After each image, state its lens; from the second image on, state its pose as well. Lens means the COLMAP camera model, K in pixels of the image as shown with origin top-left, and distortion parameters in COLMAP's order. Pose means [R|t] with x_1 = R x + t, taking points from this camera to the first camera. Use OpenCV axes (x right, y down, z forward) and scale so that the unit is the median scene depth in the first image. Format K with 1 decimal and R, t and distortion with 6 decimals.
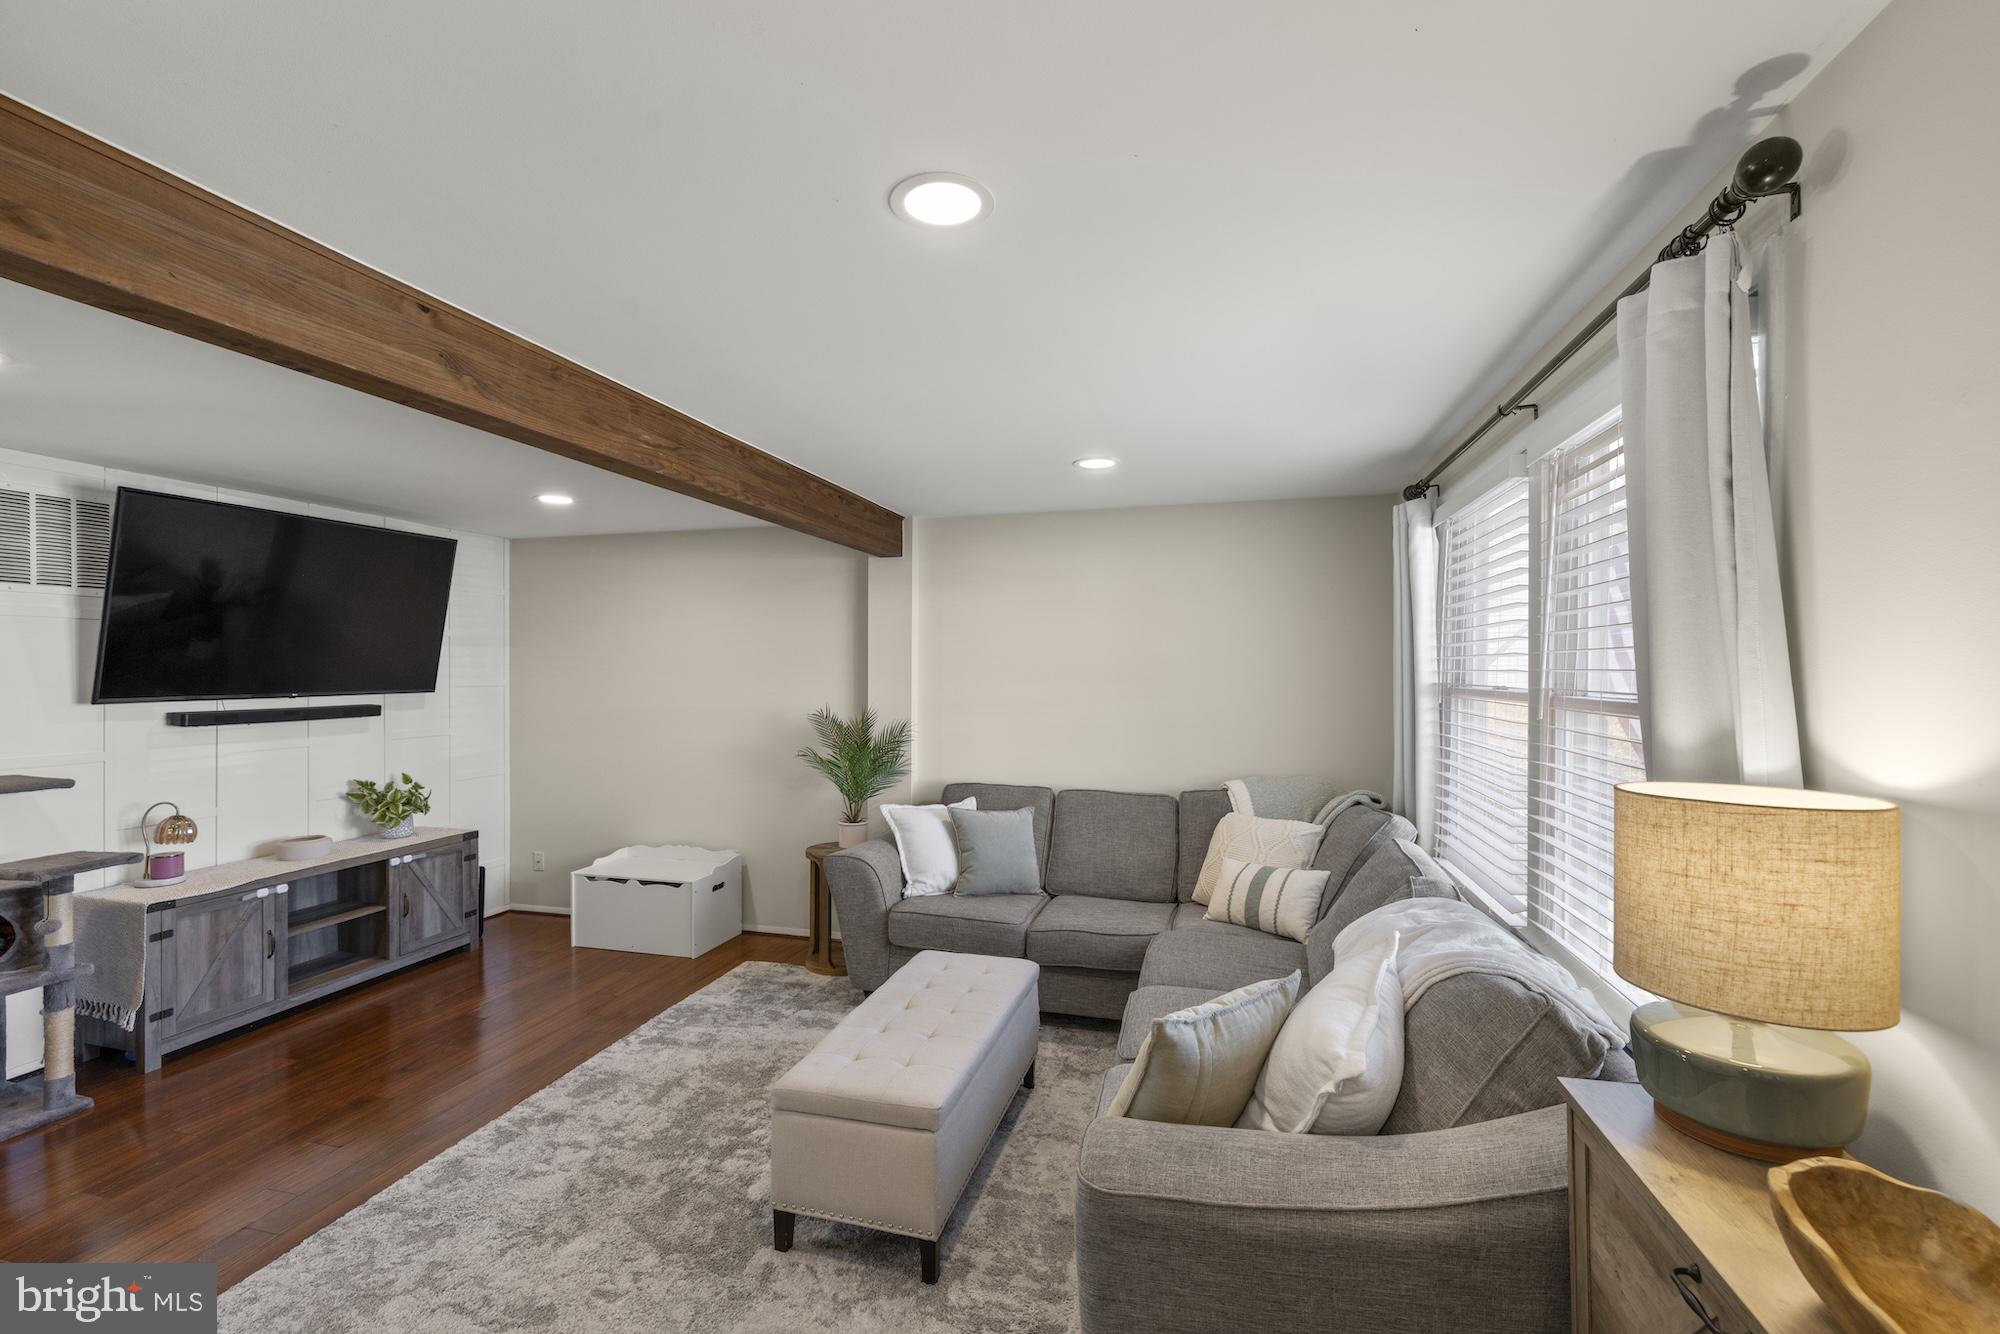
lens RADIAL K [[862.3, 0, 990.7], [0, 862.3, 673.3], [0, 0, 1]] dist [0.003073, -0.000092]
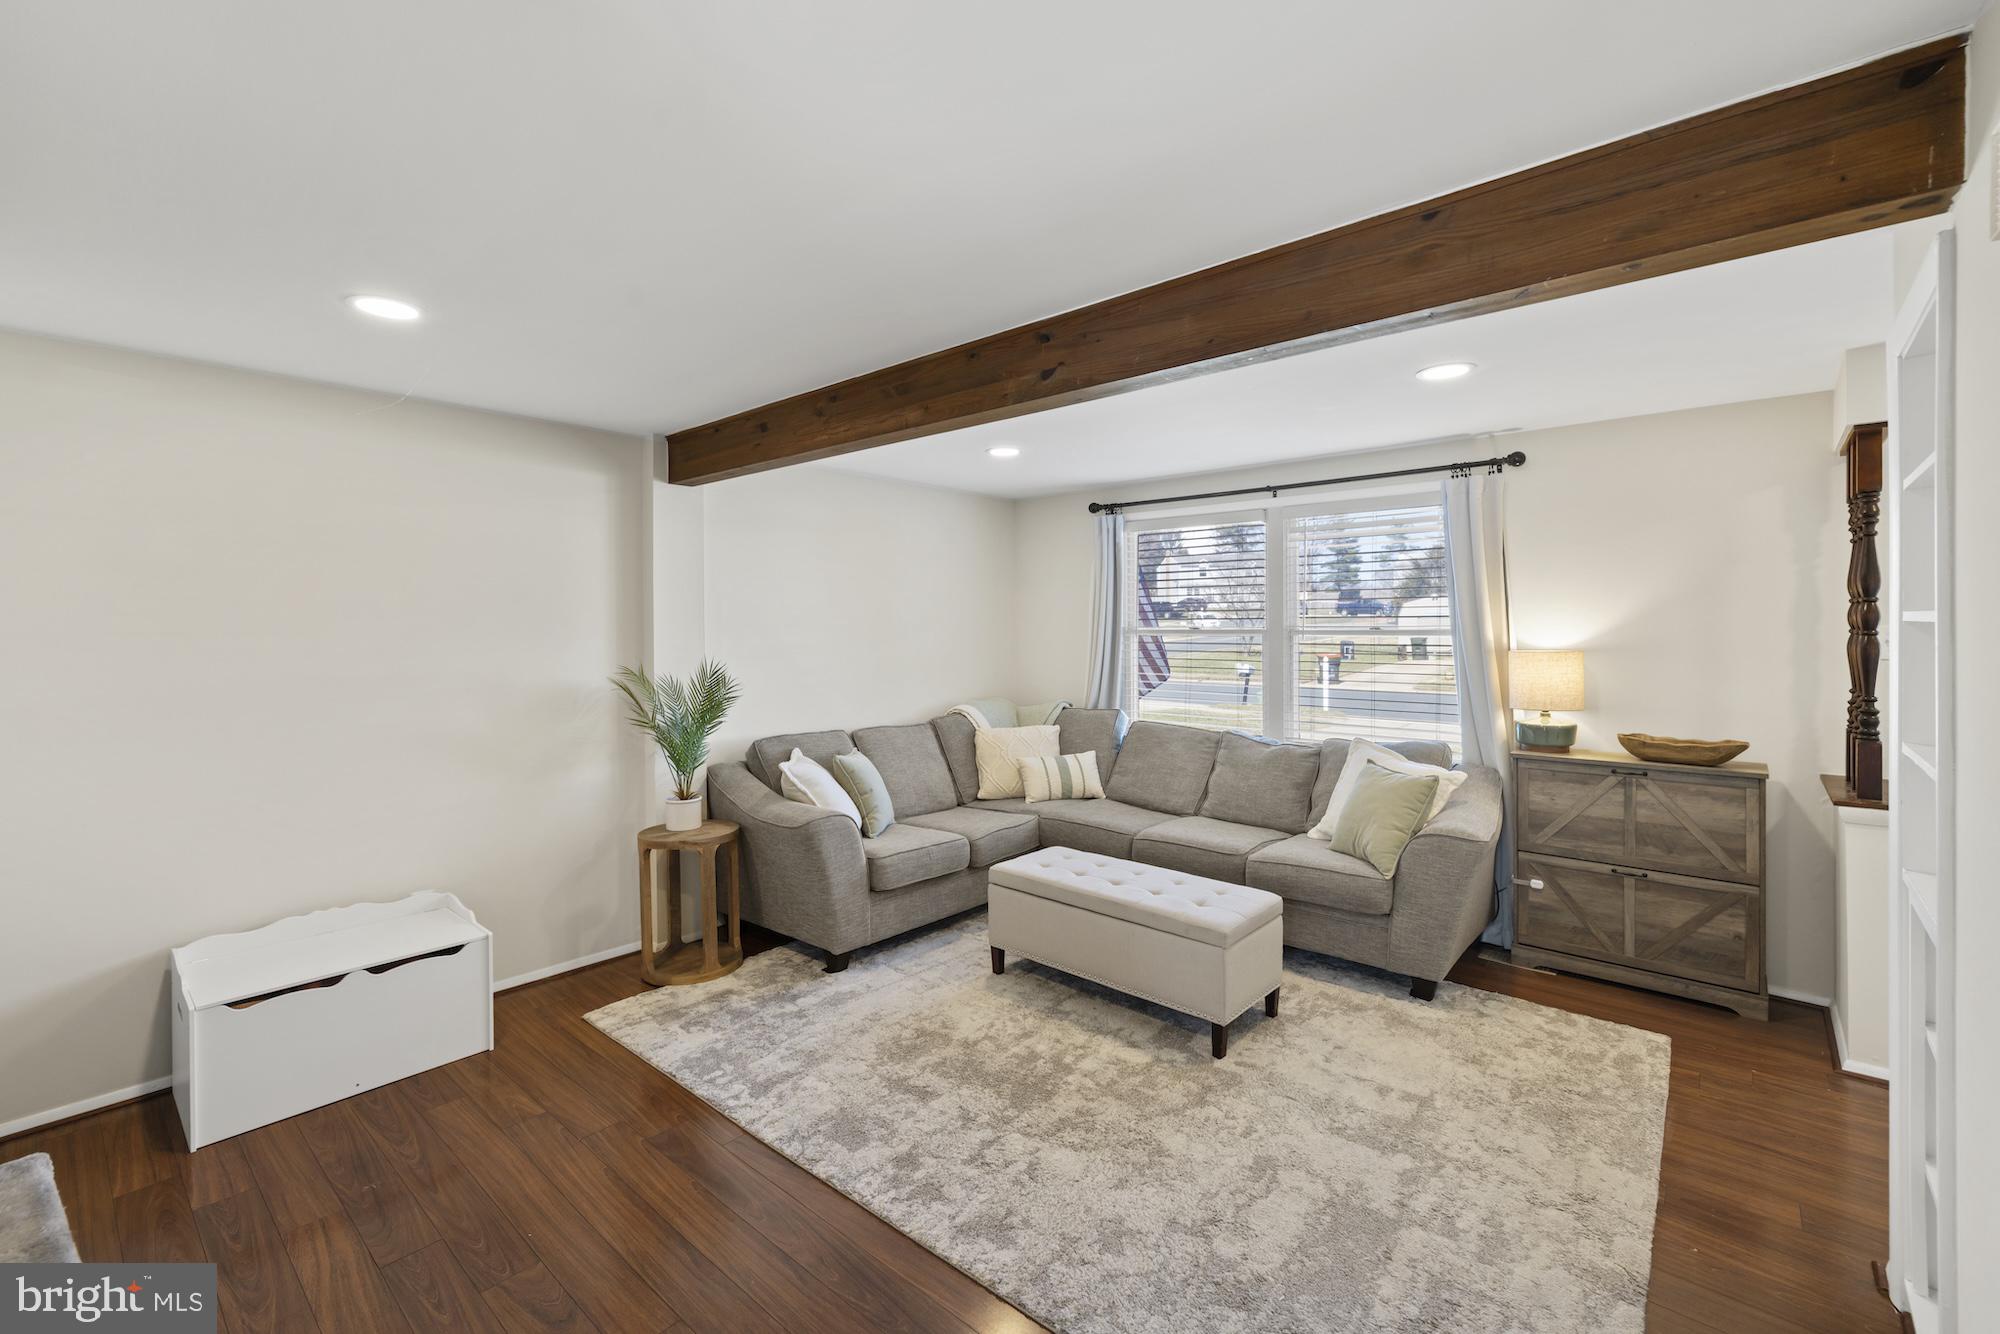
lens RADIAL K [[846.0, 0, 989.3], [0, 846.0, 636.8], [0, 0, 1]] dist [0.001593, 0.000299]
pose [[0.441501, -0.011180, 0.897191, -0.956156], [0.005863, 0.999937, 0.009575, 0.011454], [-0.897241, 0.001033, 0.441539, 0.466395]]
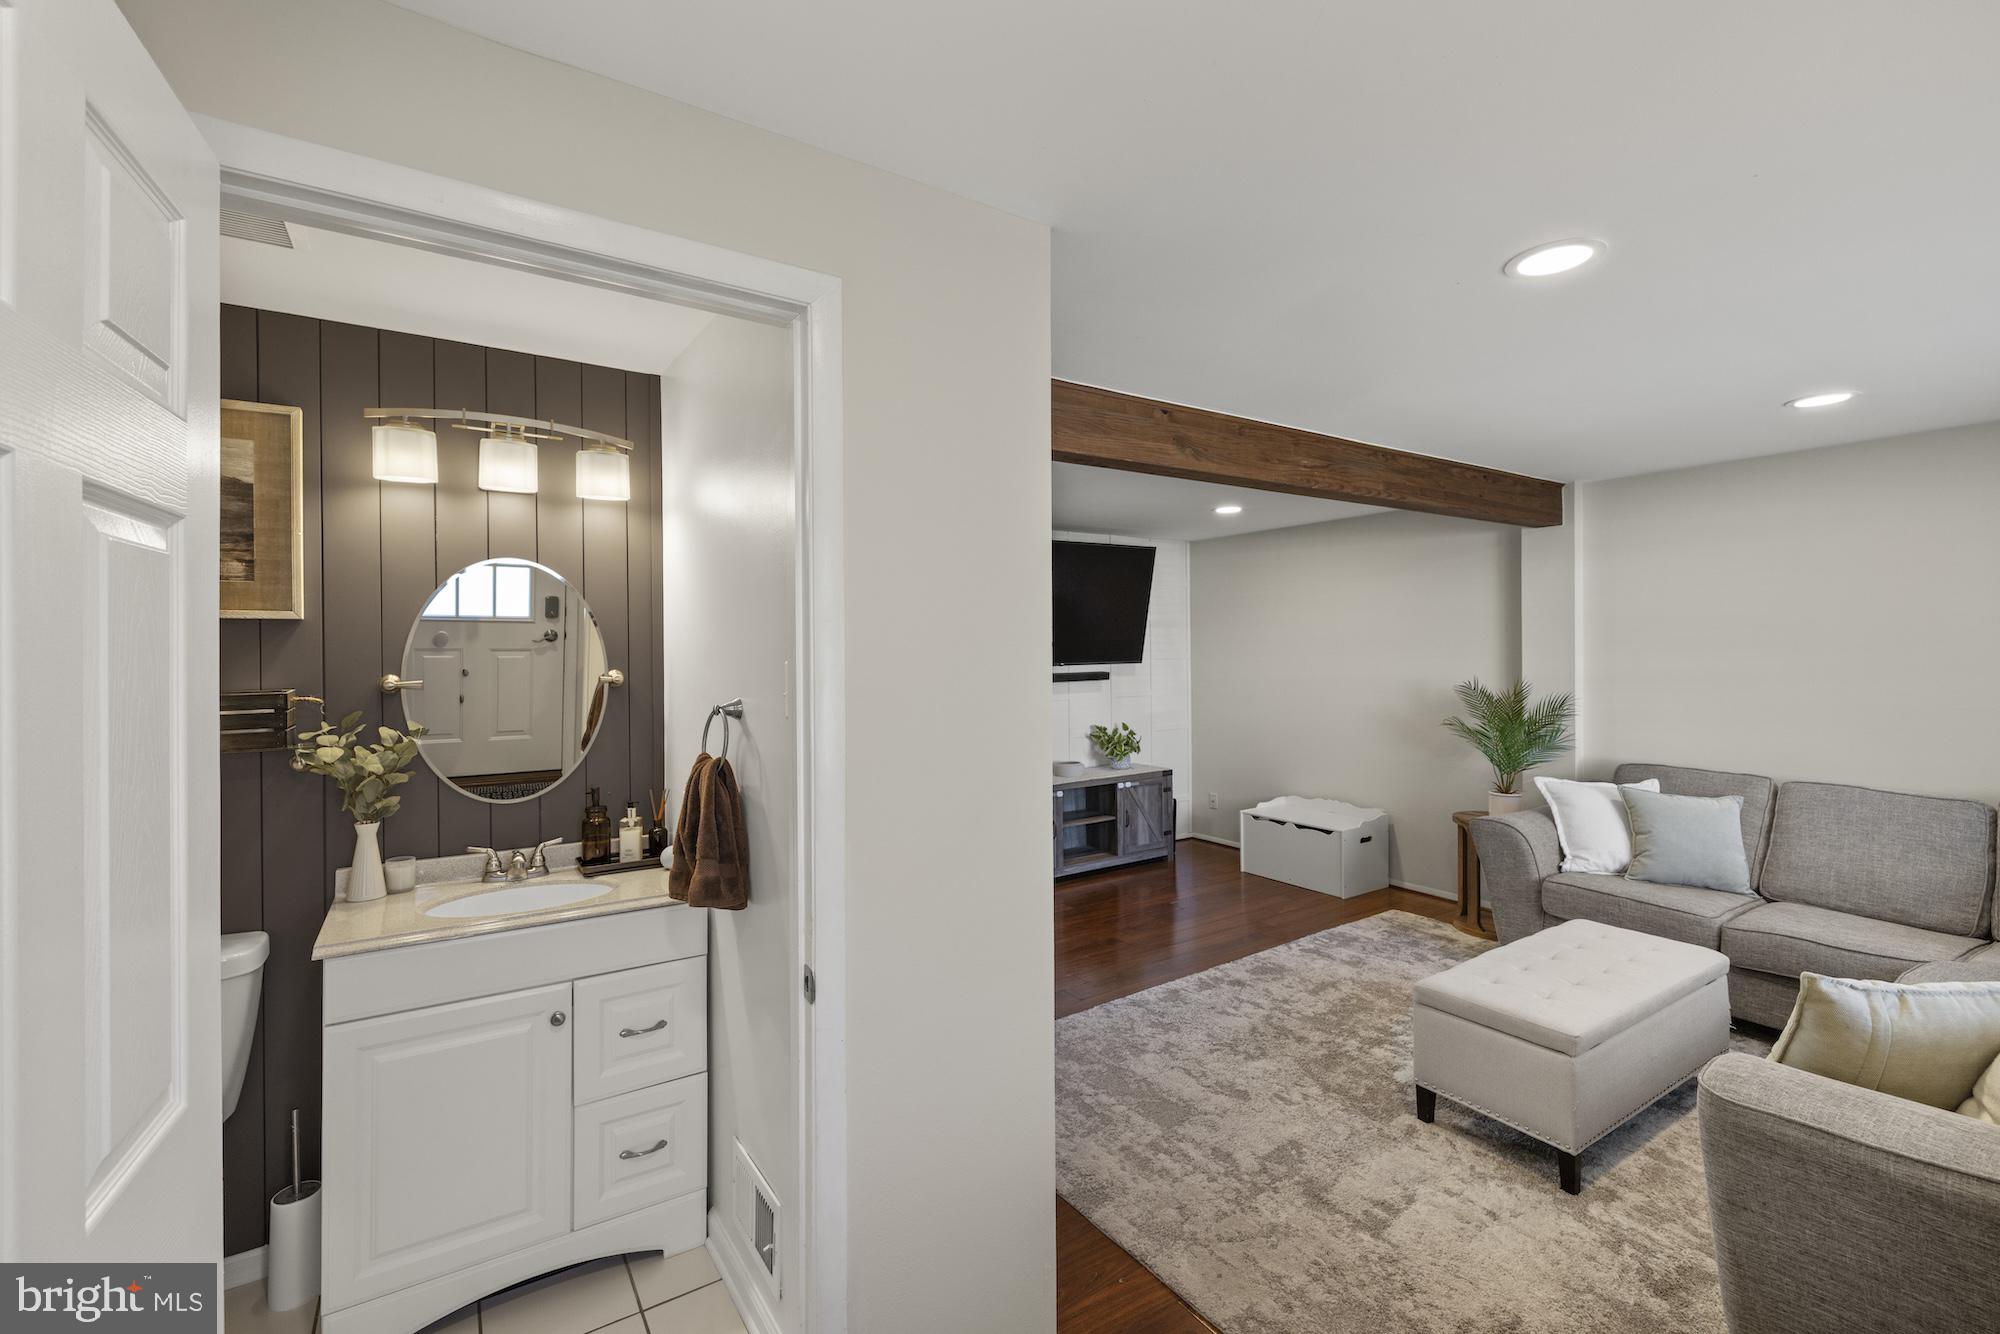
lens RADIAL K [[850.3, 0, 985.5], [0, 850.3, 648.6], [0, 0, 1]] dist [0.002482, 0.000544]
pose [[0.748997, -0.006730, -0.662539, 0.058293], [0.006503, 0.999975, -0.002807, 0.002451], [0.662541, -0.002206, 0.749022, -0.188071]]
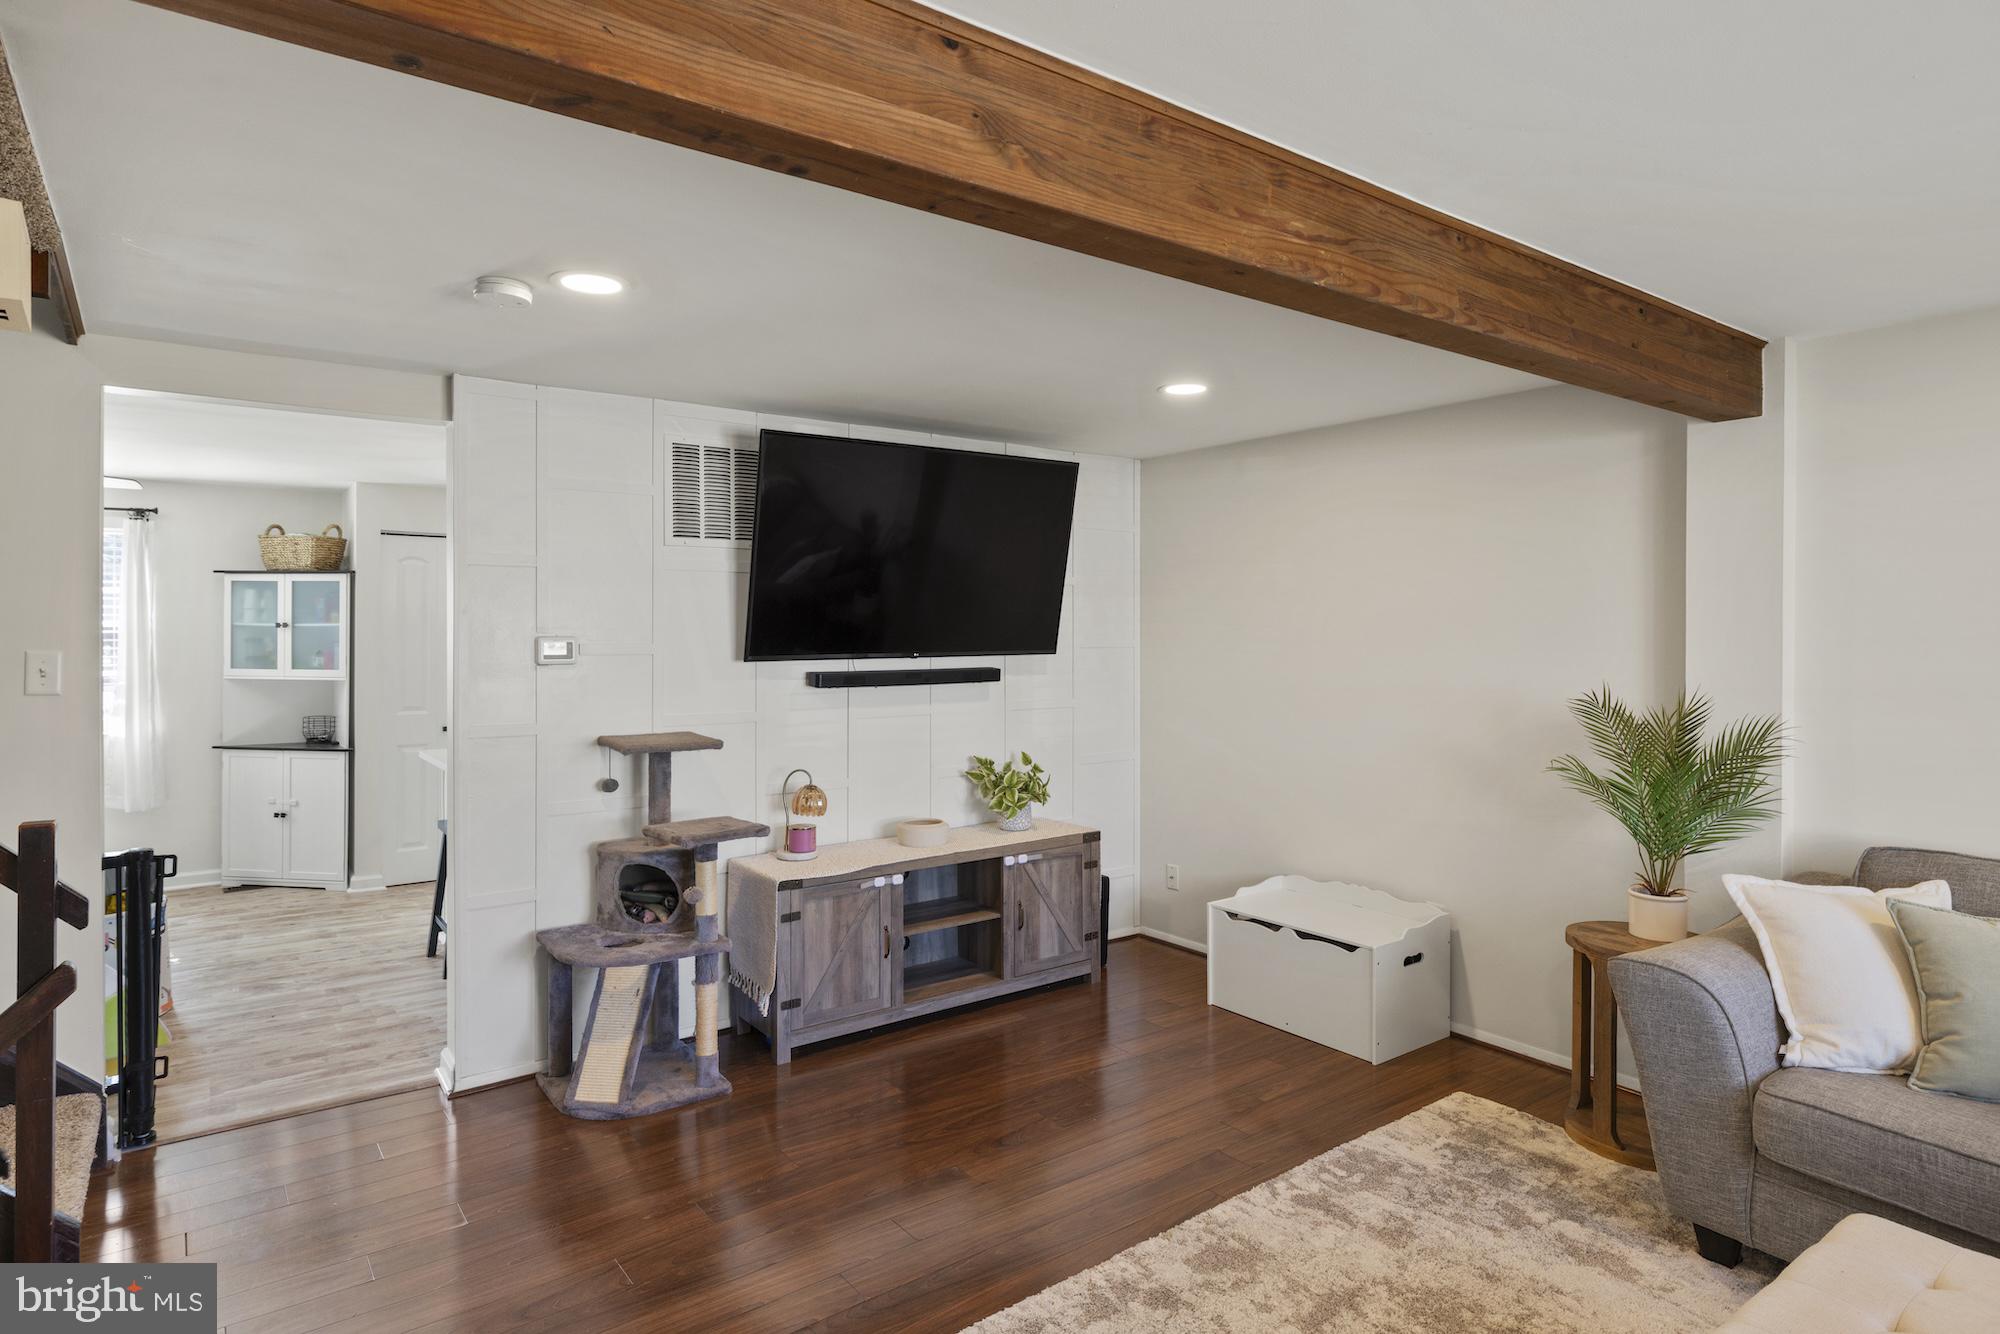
lens RADIAL K [[1095.8, 0, 992.5], [0, 1095.8, 632.6], [0, 0, 1]] dist [-0.000049, 0.000058]
pose [[0.785614, 0.001376, -0.618716, -0.072599], [-0.002363, 0.999997, -0.000776, 0.003914], [0.618713, 0.002072, 0.785614, 0.207306]]
